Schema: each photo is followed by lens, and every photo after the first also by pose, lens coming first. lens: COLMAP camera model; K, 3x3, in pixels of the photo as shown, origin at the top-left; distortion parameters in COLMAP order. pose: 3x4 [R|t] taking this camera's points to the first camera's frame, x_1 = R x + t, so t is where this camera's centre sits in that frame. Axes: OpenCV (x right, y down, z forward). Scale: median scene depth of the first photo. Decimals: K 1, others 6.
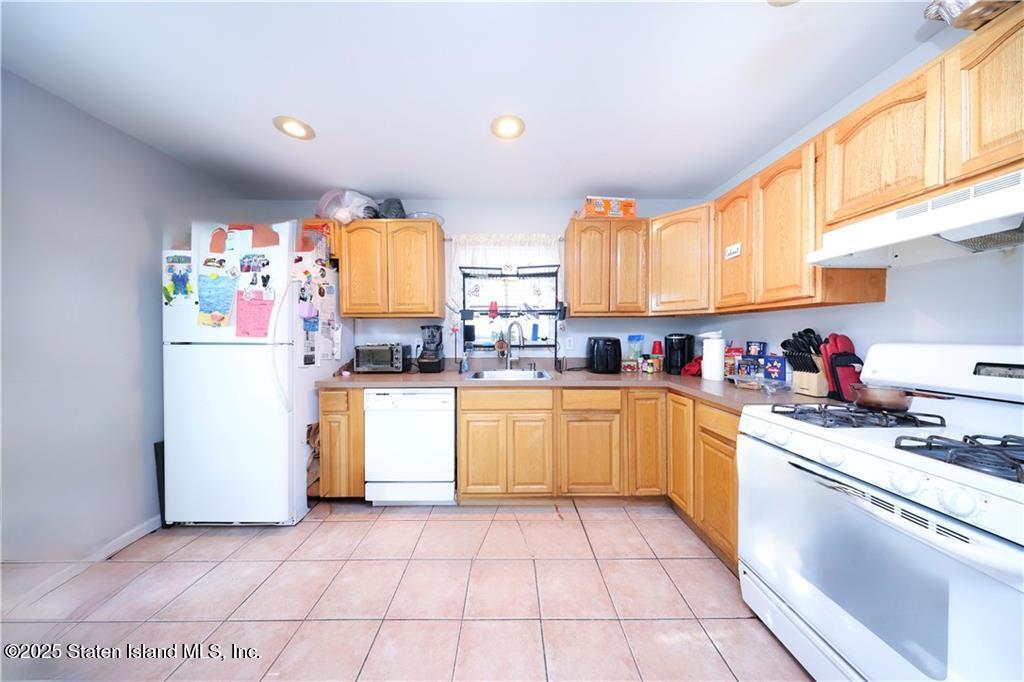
lens RADIAL K [[294.1, 0, 509.6], [0, 294.1, 341.6], [0, 0, 1]] dist [-0.000052, 0.000007]
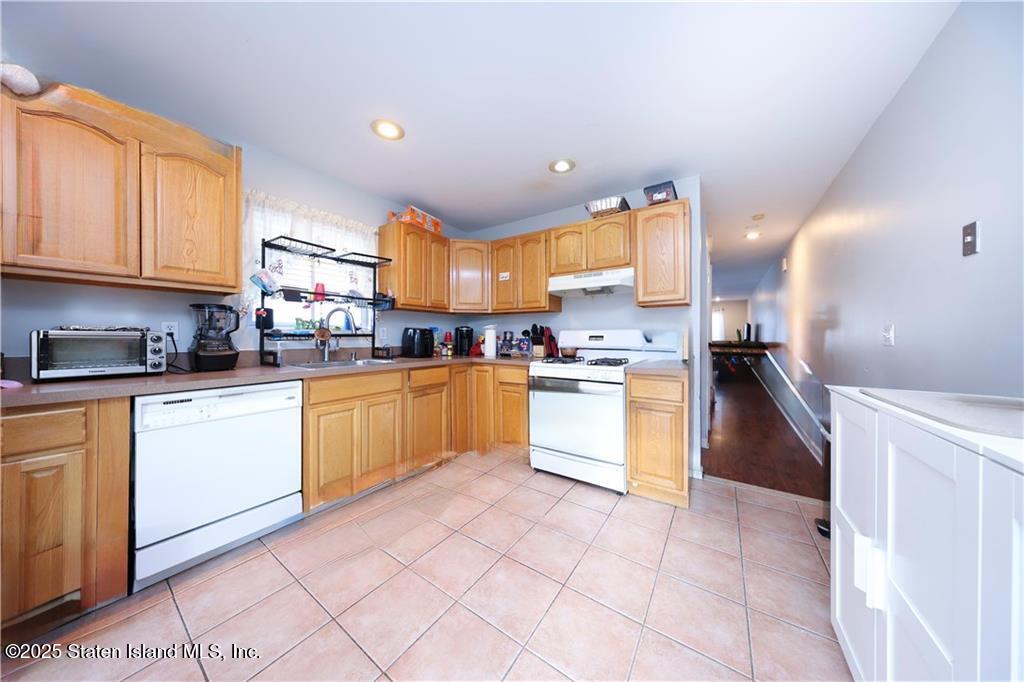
lens RADIAL K [[307.3, 0, 514.0], [0, 307.3, 338.5], [0, 0, 1]] dist [-0.000043, -0.000010]
pose [[0.563113, -0.000493, 0.826380, -0.513095], [0.015680, 0.999826, -0.010088, 0.049924], [-0.826231, 0.018638, 0.563022, -0.011804]]
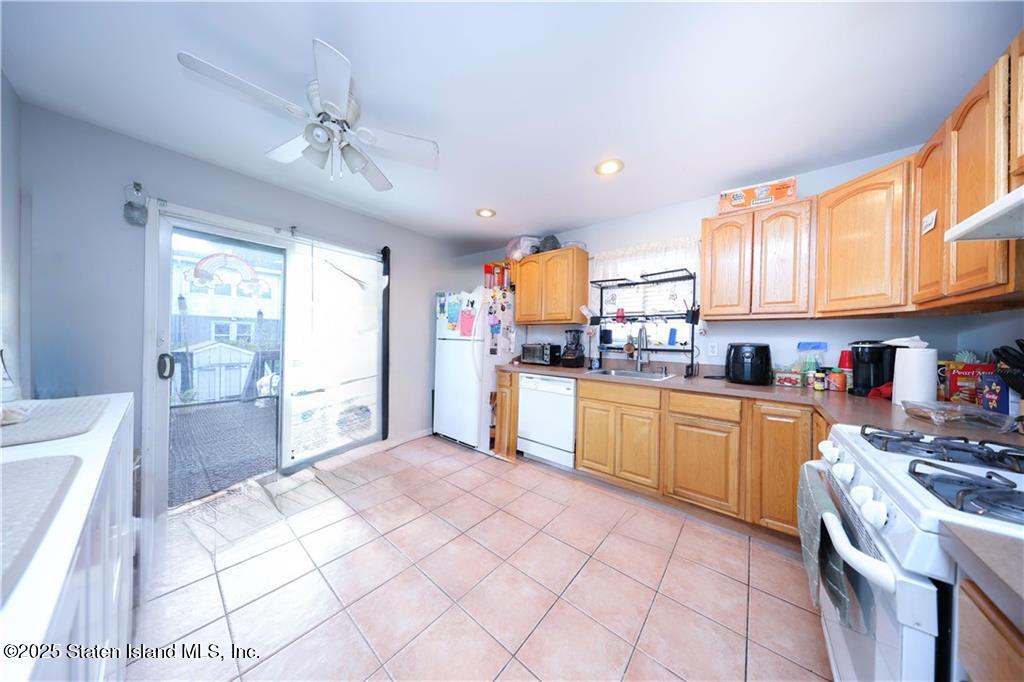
lens RADIAL K [[294.1, 0, 509.6], [0, 294.1, 341.6], [0, 0, 1]] dist [-0.000052, 0.000007]
pose [[0.762031, 0.024860, -0.647063, 0.366709], [-0.038414, 0.999238, -0.006849, 0.015201], [0.646400, 0.030076, 0.762405, -0.137780]]
